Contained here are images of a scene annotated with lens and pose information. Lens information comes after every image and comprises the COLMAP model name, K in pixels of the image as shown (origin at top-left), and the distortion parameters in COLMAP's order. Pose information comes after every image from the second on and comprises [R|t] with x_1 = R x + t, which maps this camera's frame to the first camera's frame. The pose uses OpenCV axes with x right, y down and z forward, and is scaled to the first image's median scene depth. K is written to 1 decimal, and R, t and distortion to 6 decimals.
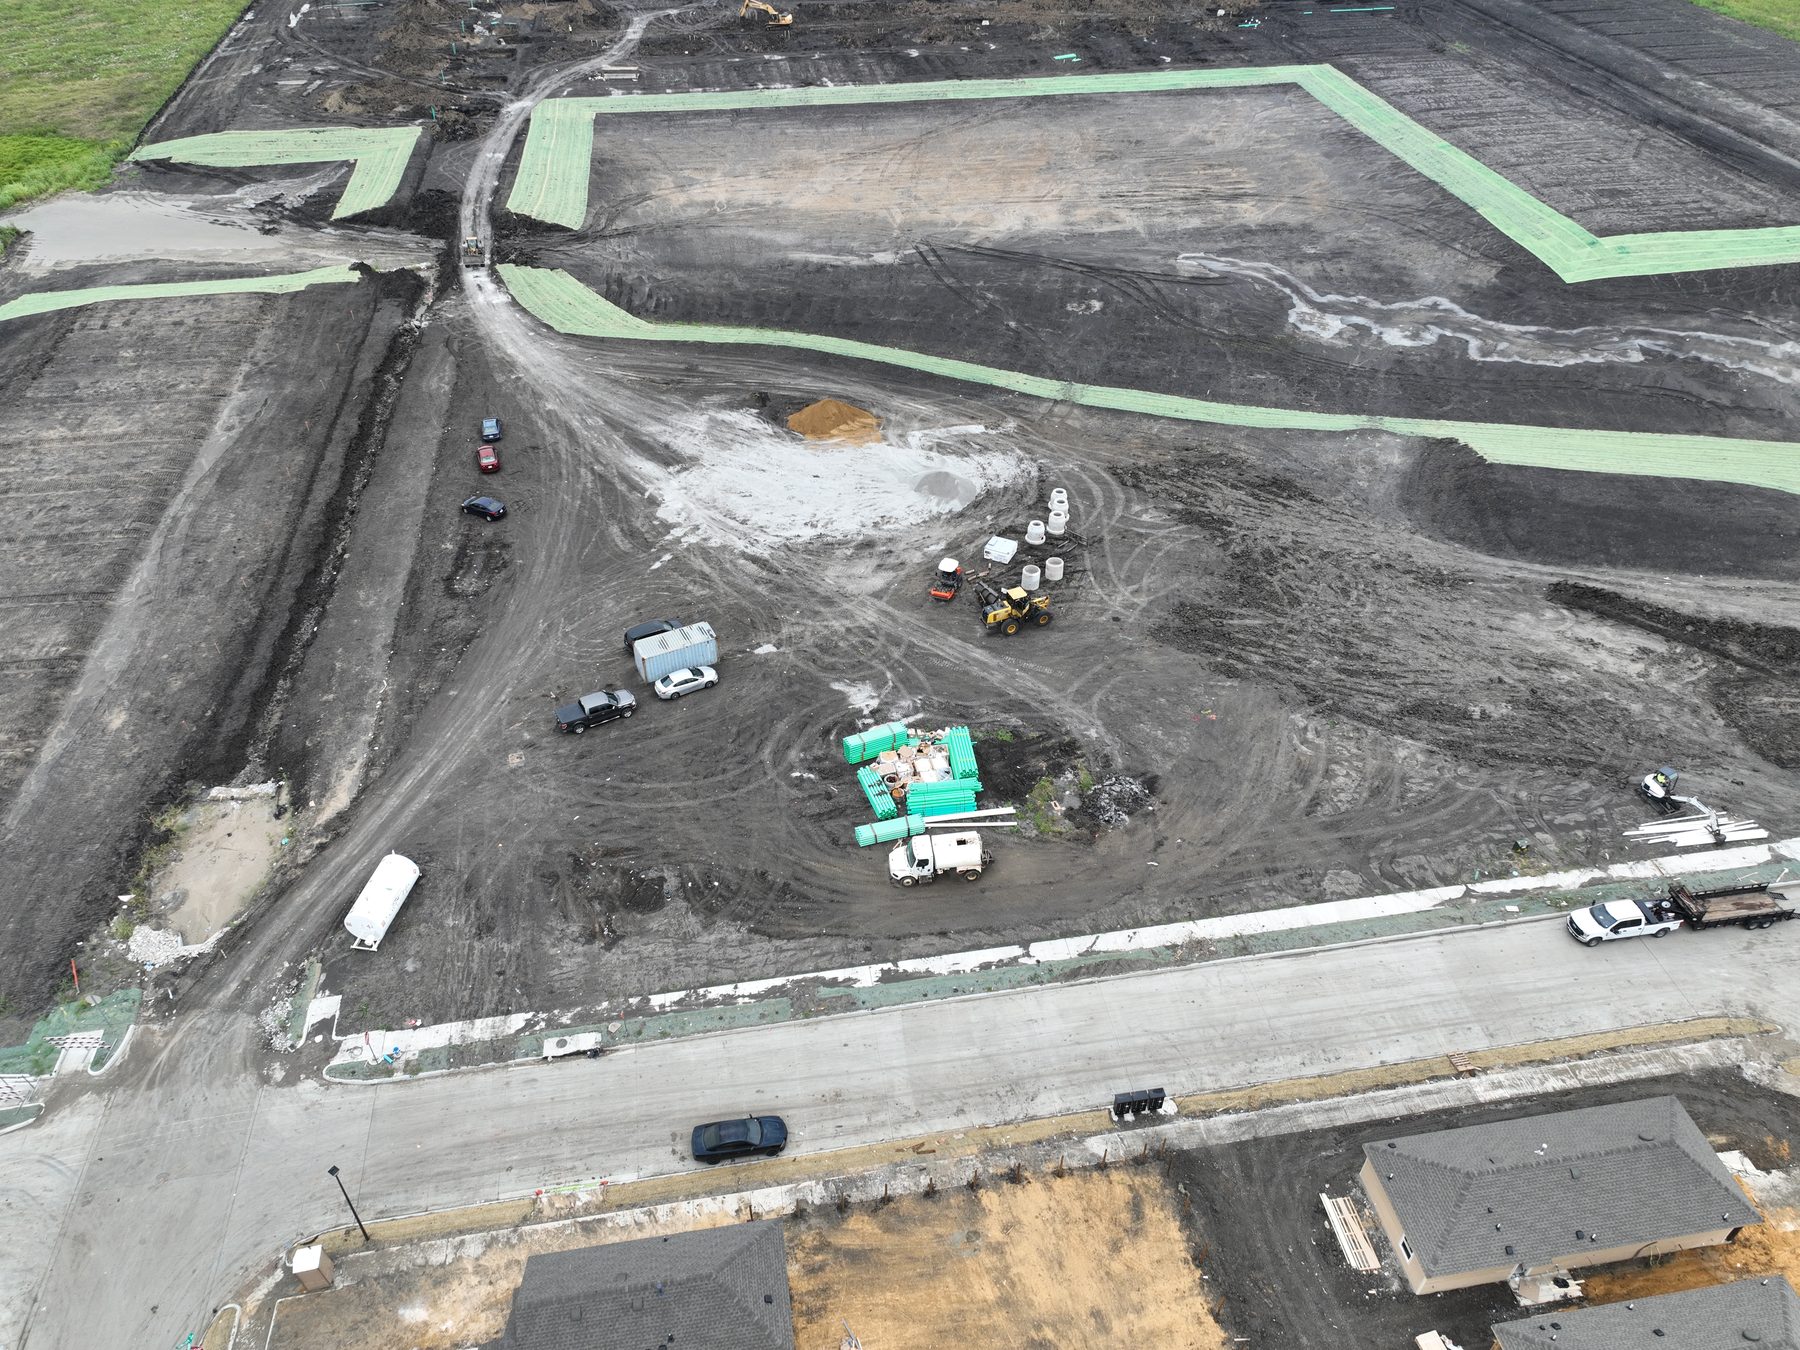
lens RADIAL K [[1275.5, 0, 900.0], [0, 1275.5, 675.0], [0, 0, 1]] dist [0.000652, 0.012830]
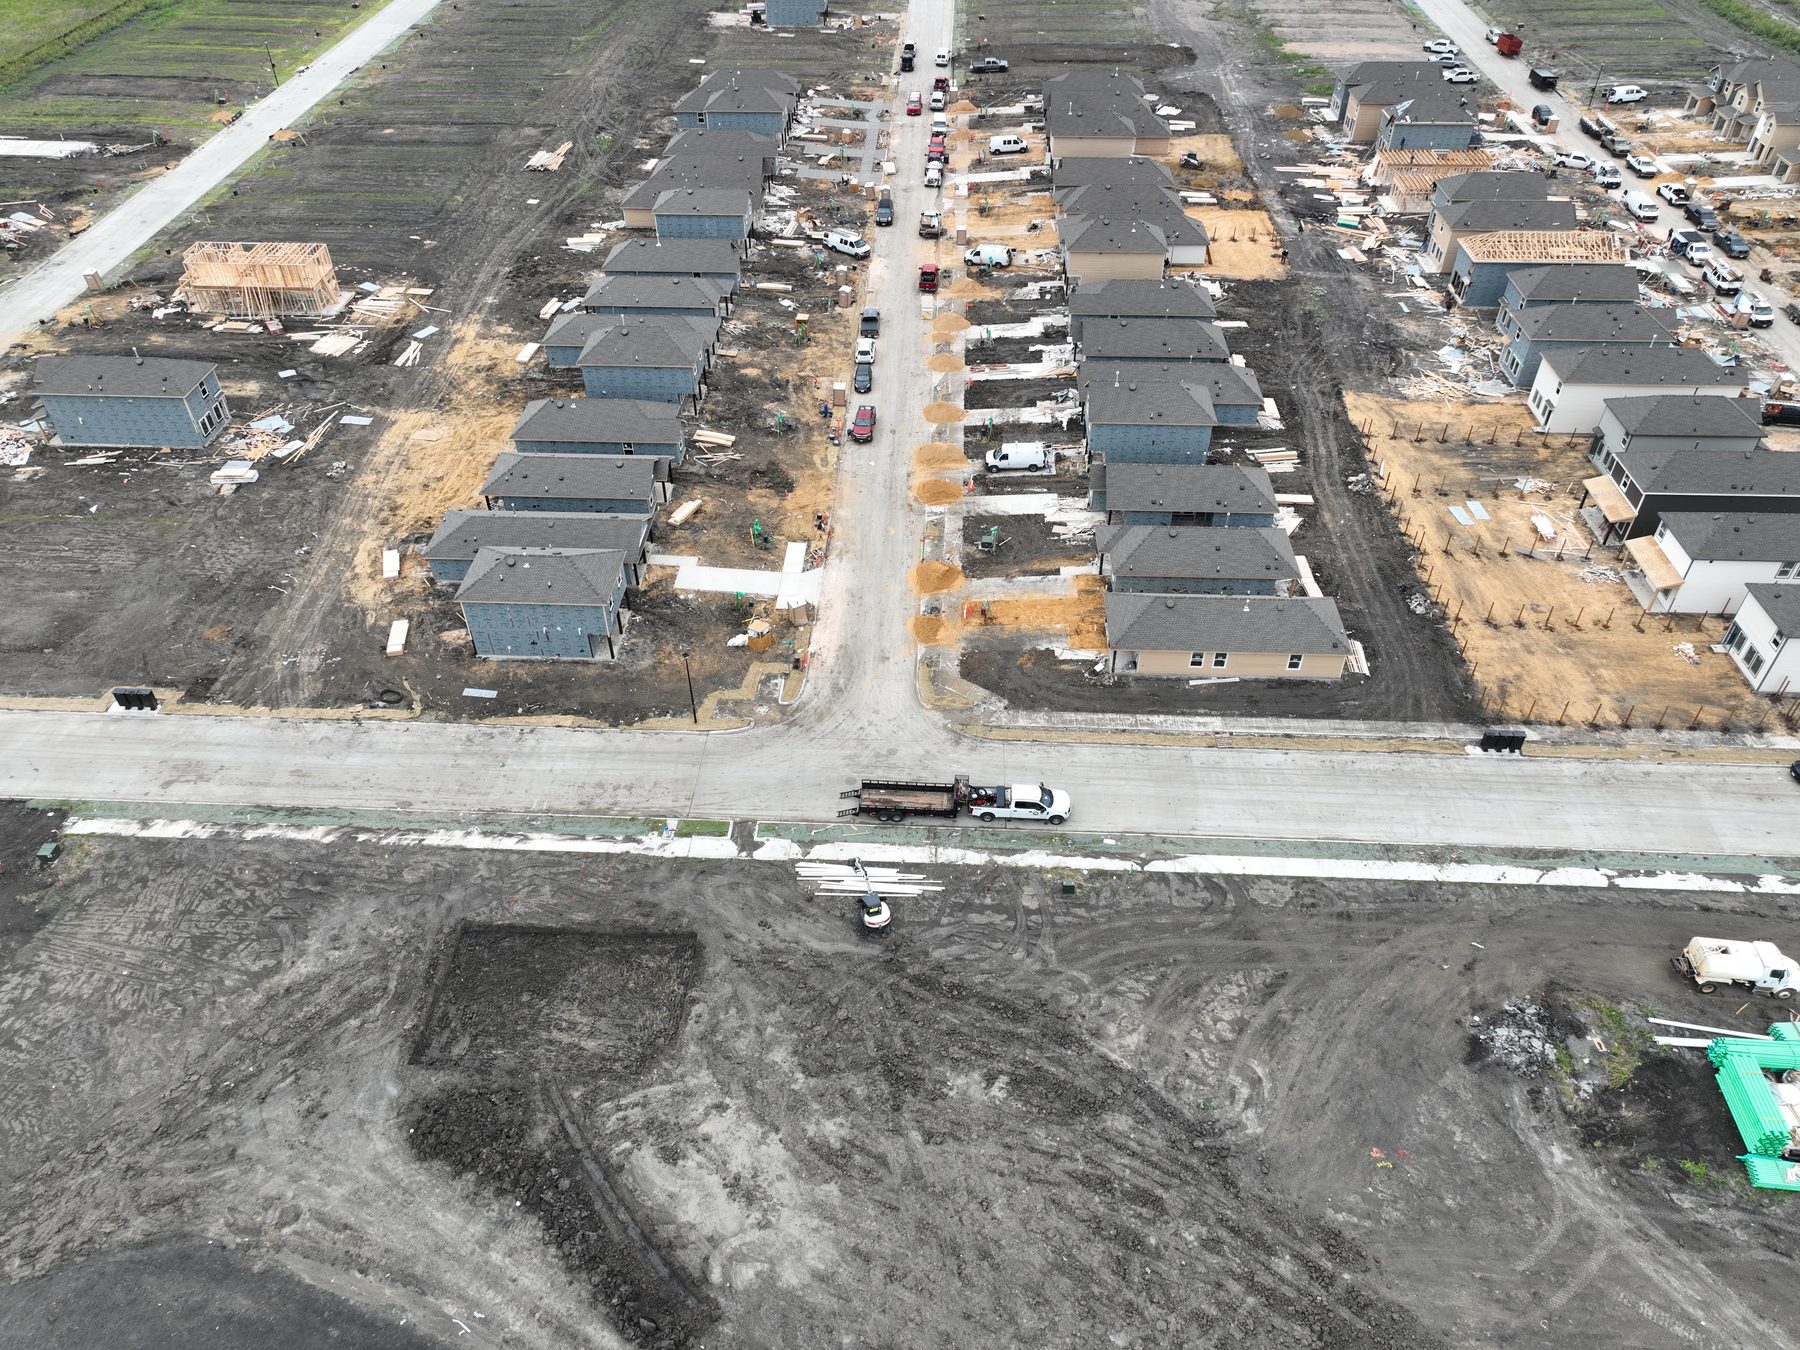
lens RADIAL K [[1275.5, 0, 900.0], [0, 1275.5, 675.0], [0, 0, 1]] dist [0.000652, 0.012830]
pose [[-0.978132, -0.138051, 0.155561, 0.494698], [0.129627, 0.180262, 0.975040, -0.842305], [-0.162647, 0.973883, -0.158425, 1.041480]]
